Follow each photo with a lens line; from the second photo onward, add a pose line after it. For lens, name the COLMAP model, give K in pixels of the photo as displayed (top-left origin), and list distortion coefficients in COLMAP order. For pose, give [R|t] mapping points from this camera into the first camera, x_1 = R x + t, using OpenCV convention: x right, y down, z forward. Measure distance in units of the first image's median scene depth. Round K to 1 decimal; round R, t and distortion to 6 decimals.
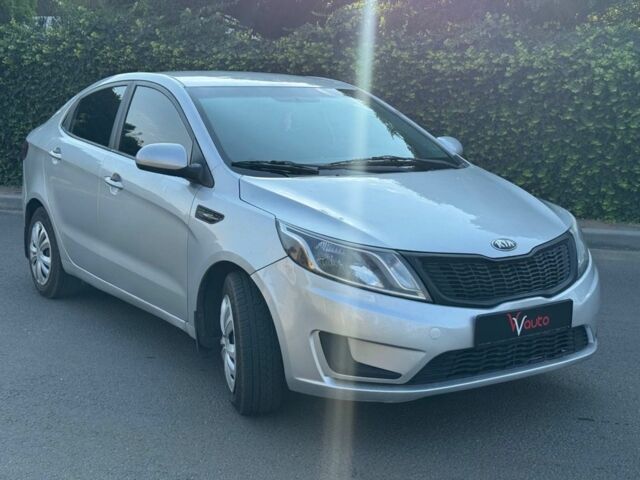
lens RADIAL K [[904.4, 0, 320.9], [0, 904.4, 238.7], [0, 0, 1]] dist [0.106269, 0.000000]
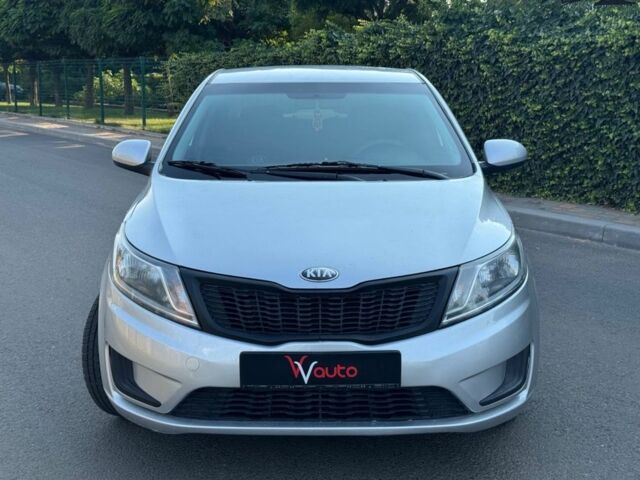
lens RADIAL K [[904.4, 0, 319.3], [0, 904.4, 241.5], [0, 0, 1]] dist [0.106269, 0.000000]
pose [[0.829559, 0.089199, -0.551249, 0.666830], [-0.079140, 0.995976, 0.042066, -0.059344], [0.552783, 0.008729, 0.833279, 0.304763]]
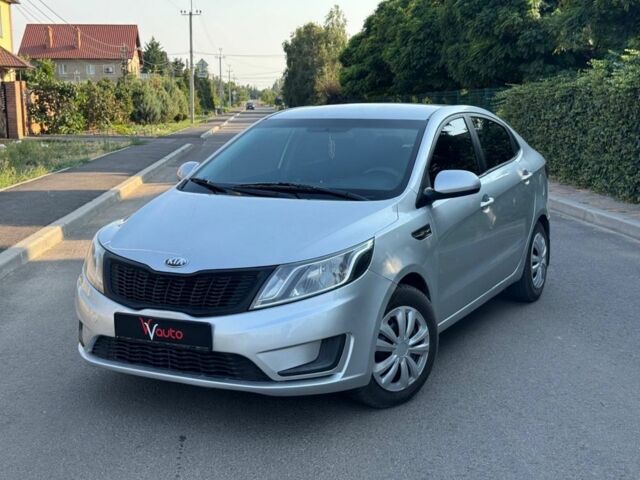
lens RADIAL K [[904.4, 0, 319.0], [0, 904.4, 241.7], [0, 0, 1]] dist [0.106269, 0.000000]
pose [[0.469989, 0.119135, -0.874595, 1.289933], [-0.129591, 0.989426, 0.065138, -0.117212], [0.873107, 0.082725, 0.480458, 0.612483]]
